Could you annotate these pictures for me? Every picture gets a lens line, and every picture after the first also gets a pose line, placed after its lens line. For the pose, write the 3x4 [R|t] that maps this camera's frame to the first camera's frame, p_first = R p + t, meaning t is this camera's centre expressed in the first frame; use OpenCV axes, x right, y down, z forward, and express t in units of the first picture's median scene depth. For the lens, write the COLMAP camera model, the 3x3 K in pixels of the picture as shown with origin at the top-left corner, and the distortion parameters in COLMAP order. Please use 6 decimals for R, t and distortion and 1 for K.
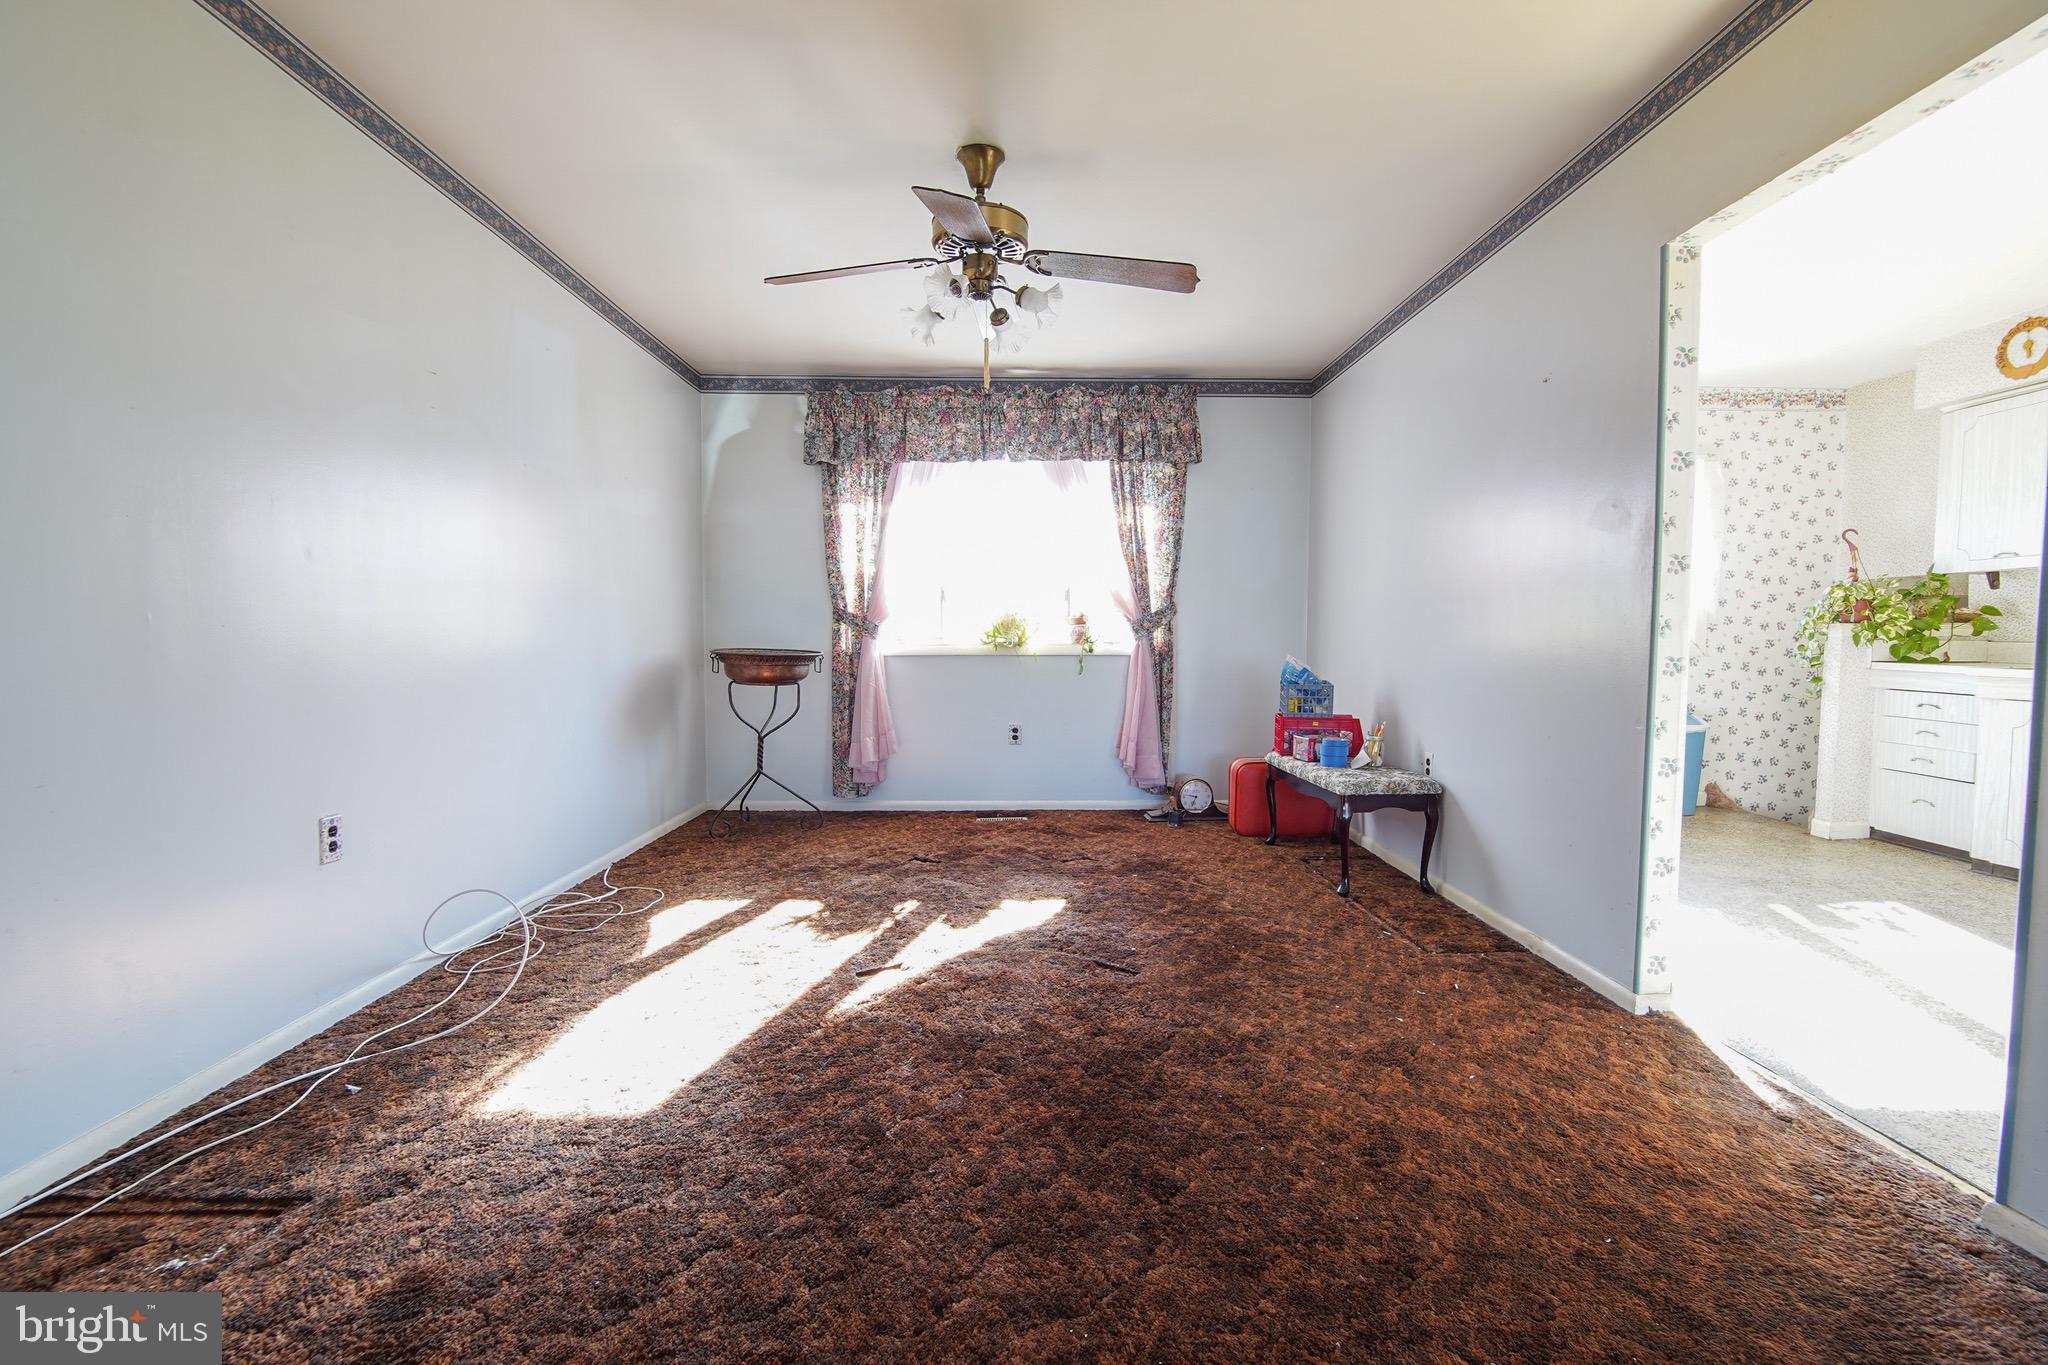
lens RADIAL K [[911.2, 0, 1027.9], [0, 911.2, 687.8], [0, 0, 1]] dist [-0.036562, 0.007814]
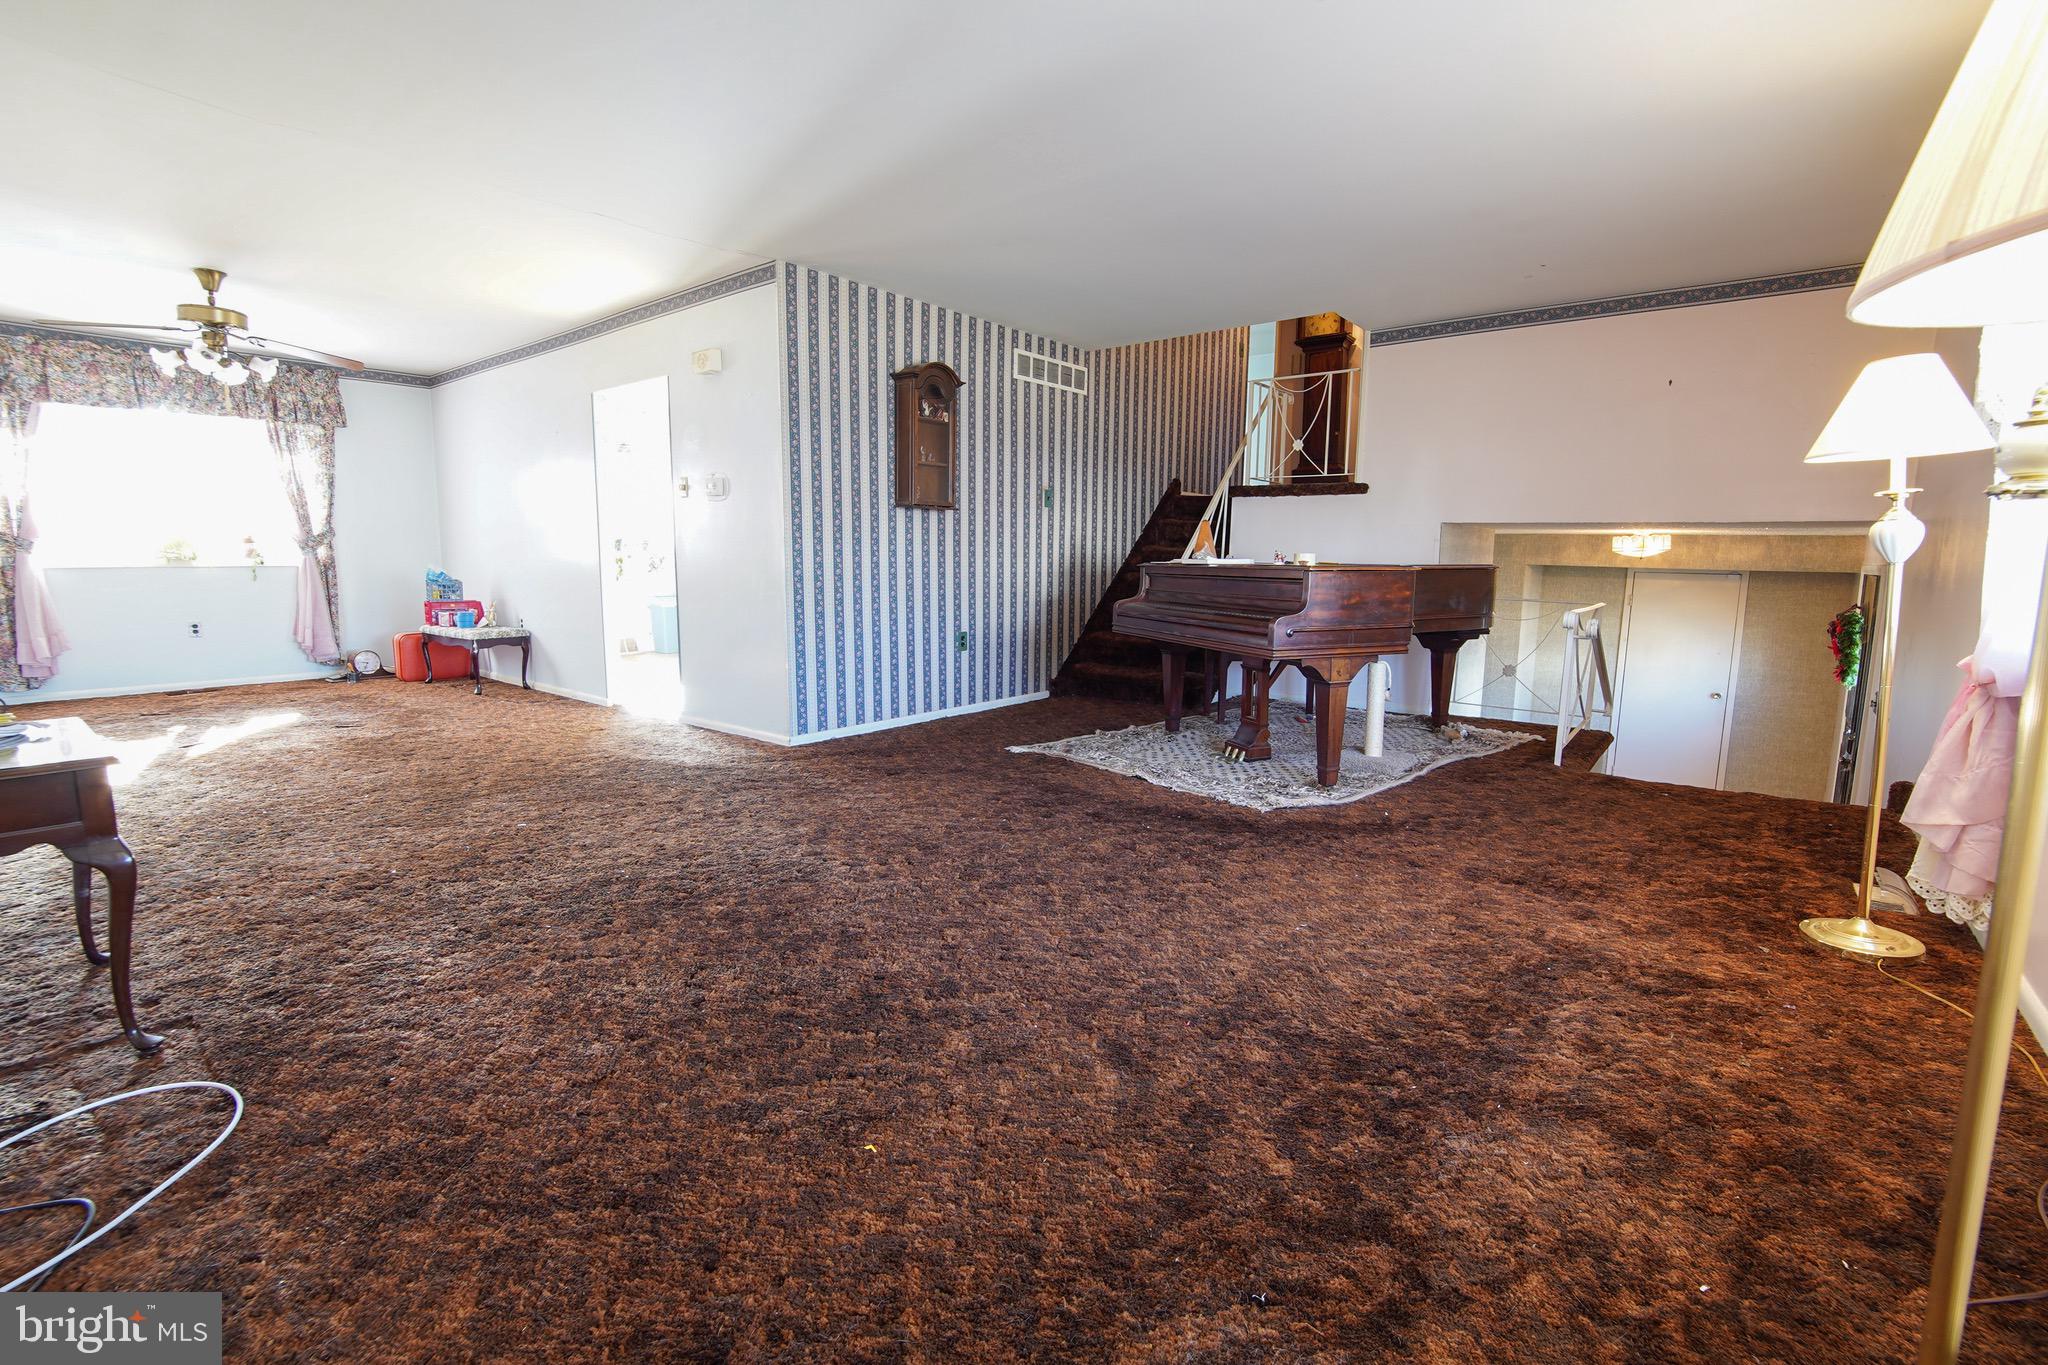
lens RADIAL K [[911.2, 0, 1031.1], [0, 911.2, 684.3], [0, 0, 1]] dist [-0.036562, 0.007814]
pose [[0.641049, -0.102694, 0.760599, -0.223958], [0.034327, 0.993853, 0.105256, 0.038473], [-0.766732, -0.041365, 0.640633, -0.723833]]
